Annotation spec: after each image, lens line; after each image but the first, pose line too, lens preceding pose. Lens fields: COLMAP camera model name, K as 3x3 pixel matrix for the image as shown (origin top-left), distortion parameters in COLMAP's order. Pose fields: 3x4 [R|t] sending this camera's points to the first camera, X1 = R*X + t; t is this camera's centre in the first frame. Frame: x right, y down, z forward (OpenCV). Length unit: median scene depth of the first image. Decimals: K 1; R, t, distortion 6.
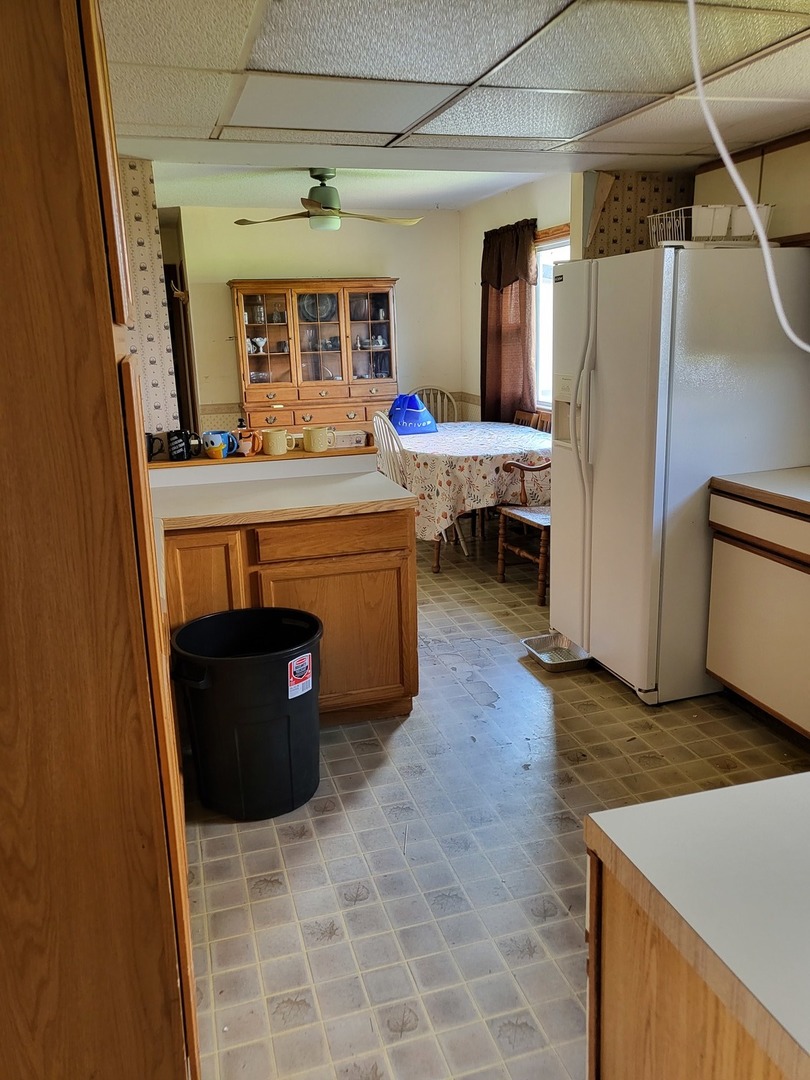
lens RADIAL K [[854.8, 0, 433.6], [0, 854.8, 565.1], [0, 0, 1]] dist [0.034186, -0.000169]
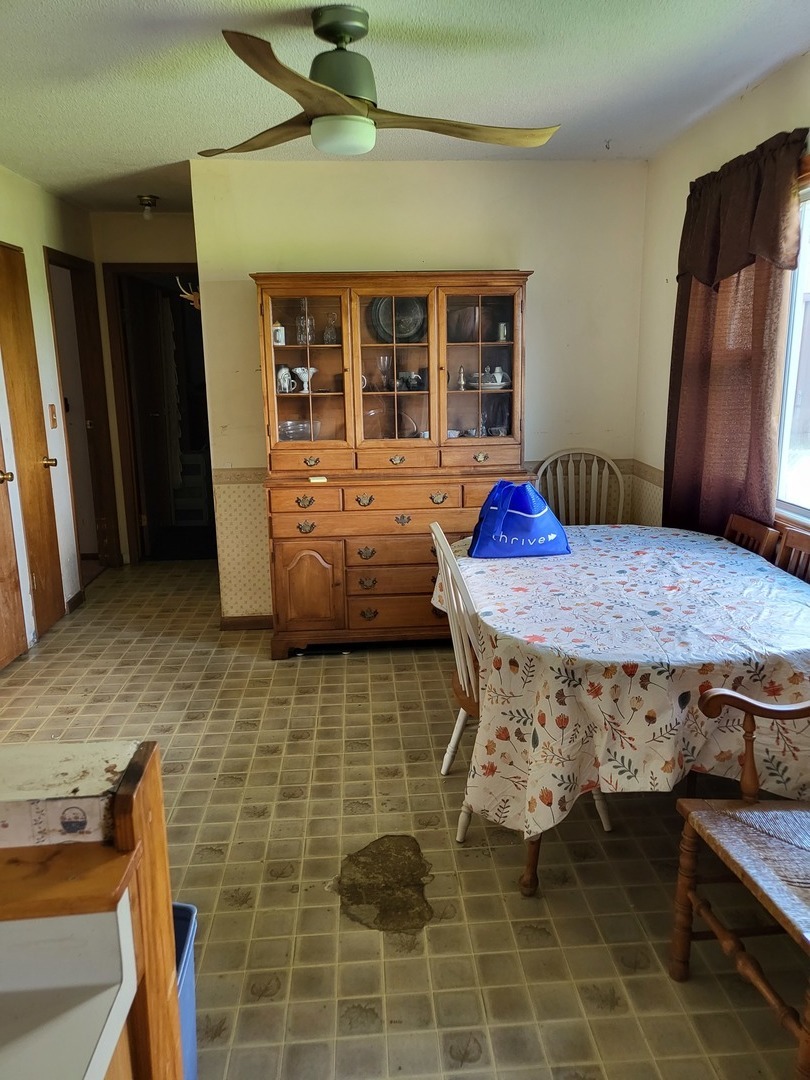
lens RADIAL K [[854.8, 0, 433.6], [0, 854.8, 565.1], [0, 0, 1]] dist [0.034186, -0.000169]
pose [[0.976196, 0.064932, -0.206942, 0.028274], [-0.071058, 0.997223, -0.022301, -0.117007], [0.204919, 0.036475, 0.978099, 0.424075]]
